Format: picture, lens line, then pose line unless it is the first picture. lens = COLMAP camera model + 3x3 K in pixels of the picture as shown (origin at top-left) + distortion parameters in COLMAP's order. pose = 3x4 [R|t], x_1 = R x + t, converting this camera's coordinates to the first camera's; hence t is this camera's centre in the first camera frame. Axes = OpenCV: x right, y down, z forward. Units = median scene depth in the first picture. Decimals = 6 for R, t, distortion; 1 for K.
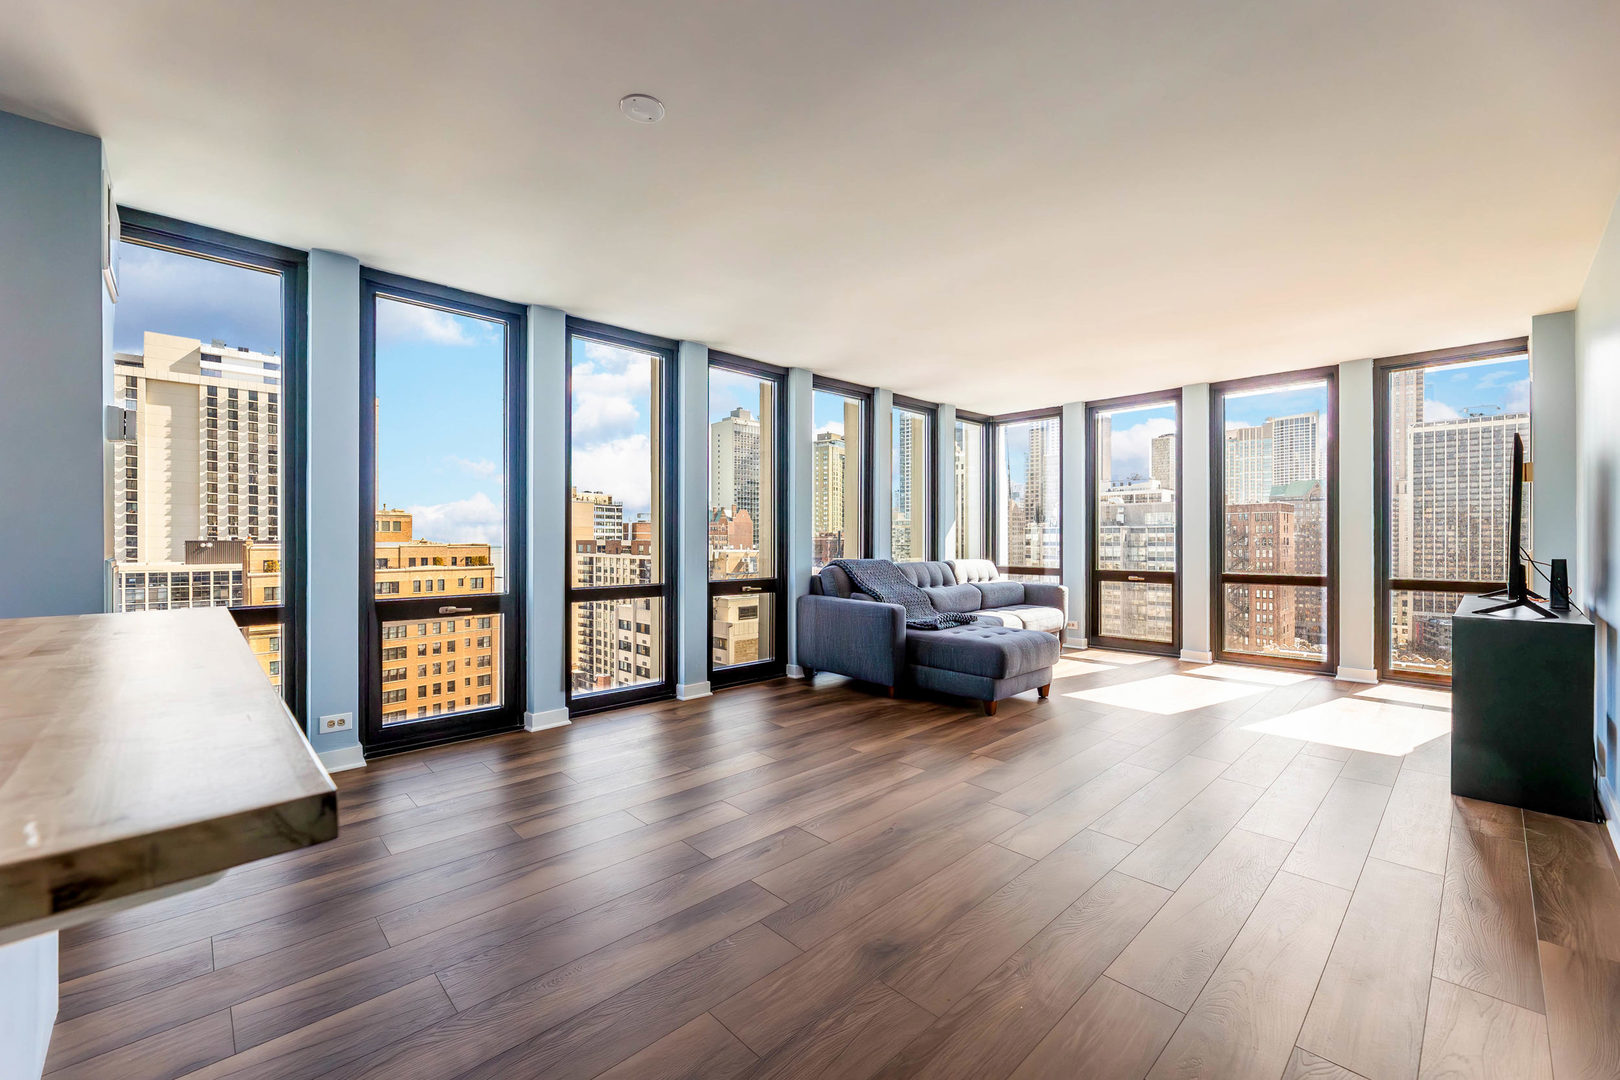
lens RADIAL K [[655.8, 0, 797.2], [0, 655.8, 542.5], [0, 0, 1]] dist [-0.002380, -0.000116]
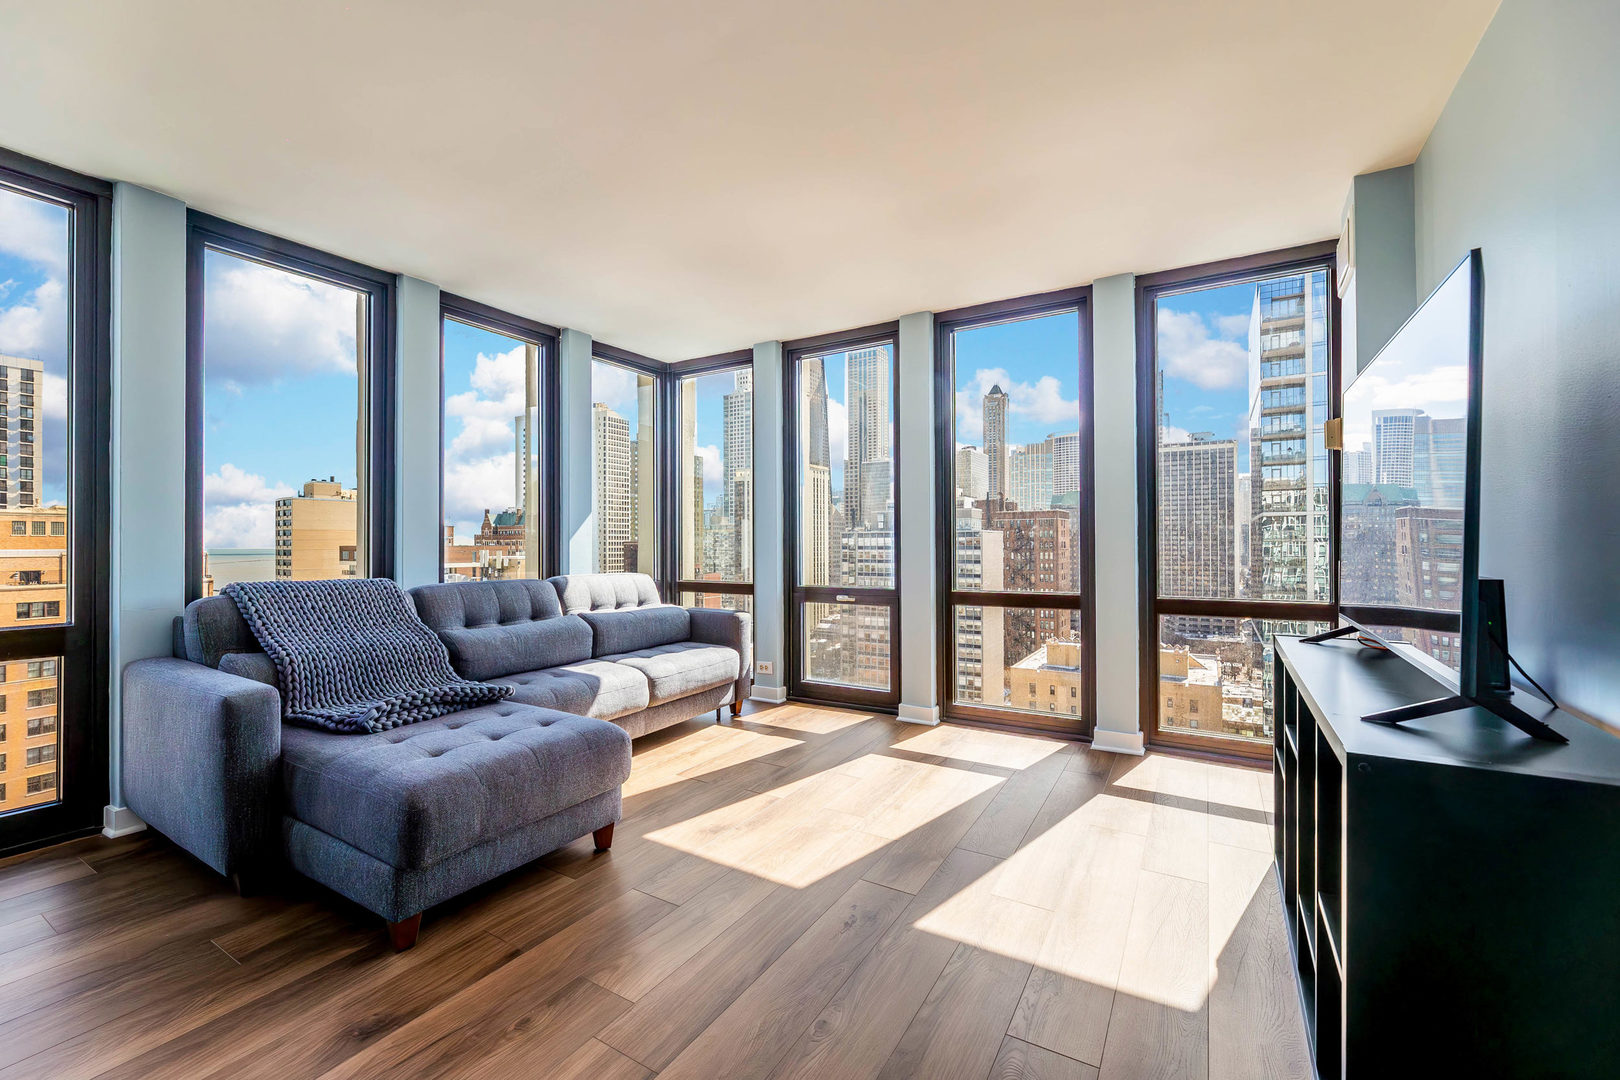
lens RADIAL K [[667.0, 0, 805.5], [0, 667.0, 539.2], [0, 0, 1]] dist [-0.000007, -0.000186]
pose [[0.963438, -0.000841, 0.267929, 0.299539], [0.004010, 0.999928, -0.011282, 0.000883], [-0.267900, 0.011944, 0.963373, 0.350759]]
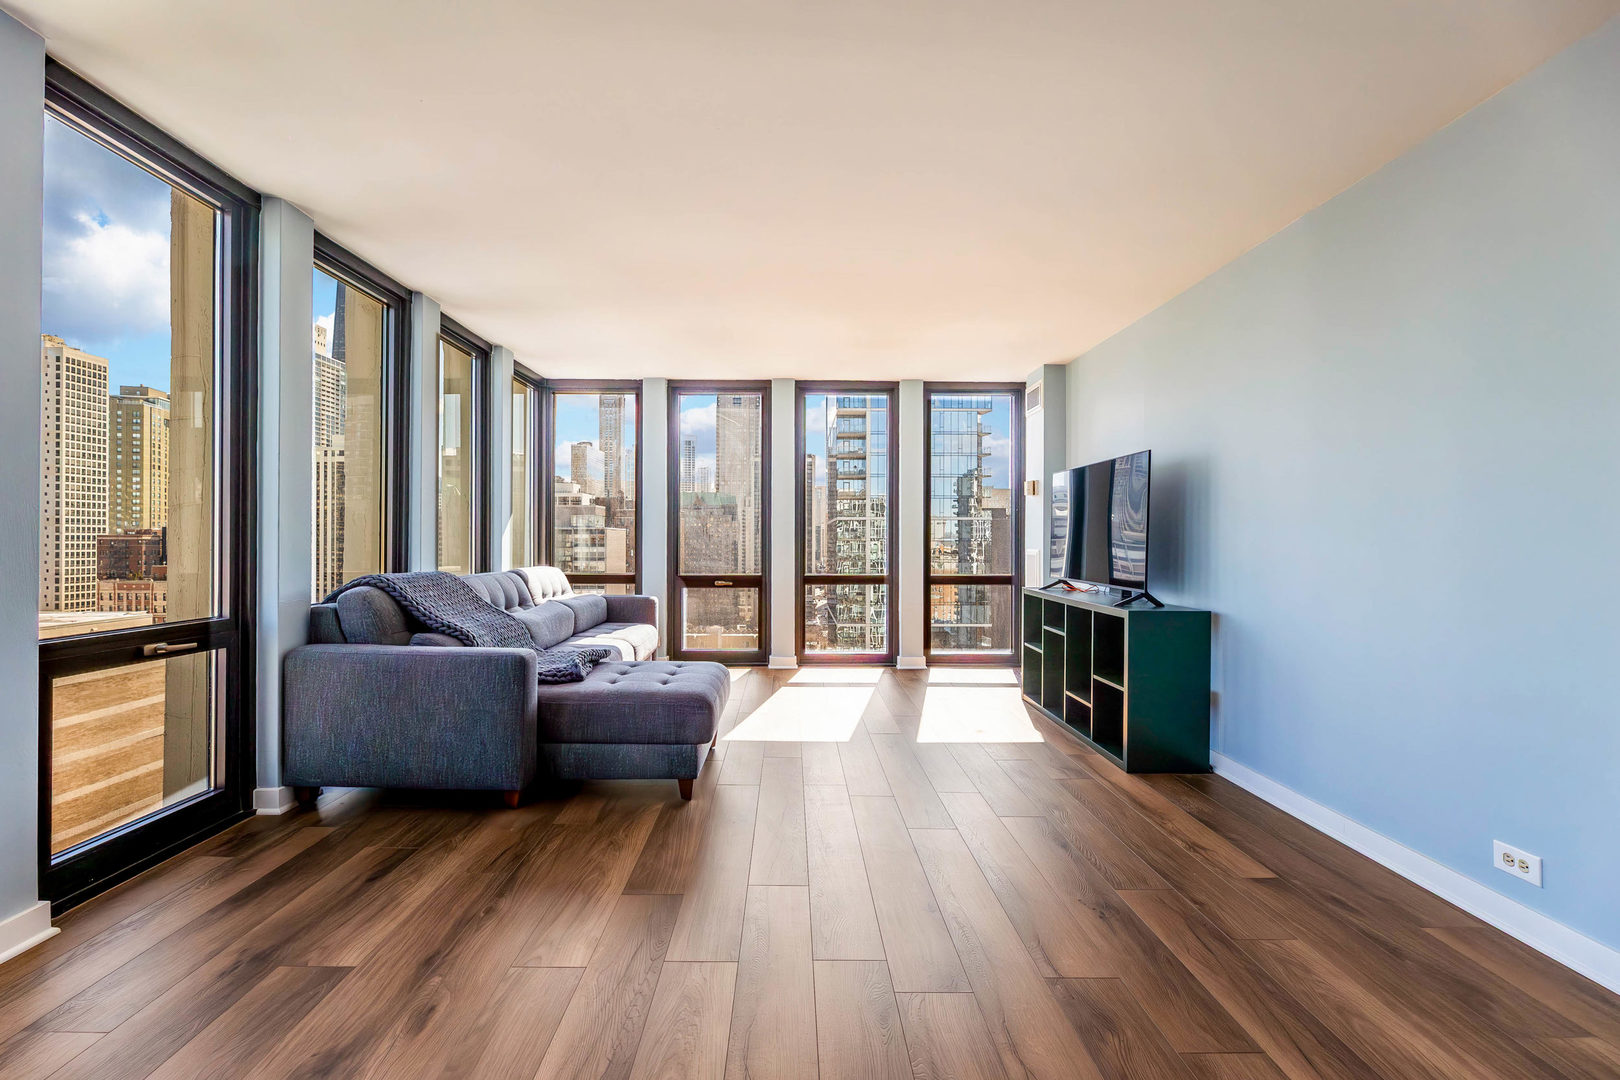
lens RADIAL K [[668.4, 0, 795.8], [0, 668.4, 540.8], [0, 0, 1]] dist [0.000455, 0.000084]
pose [[0.679142, 0.002281, 0.734004, -0.095933], [0.000451, 0.999994, -0.003525, -0.000626], [-0.734007, 0.002726, 0.679136, 0.311169]]
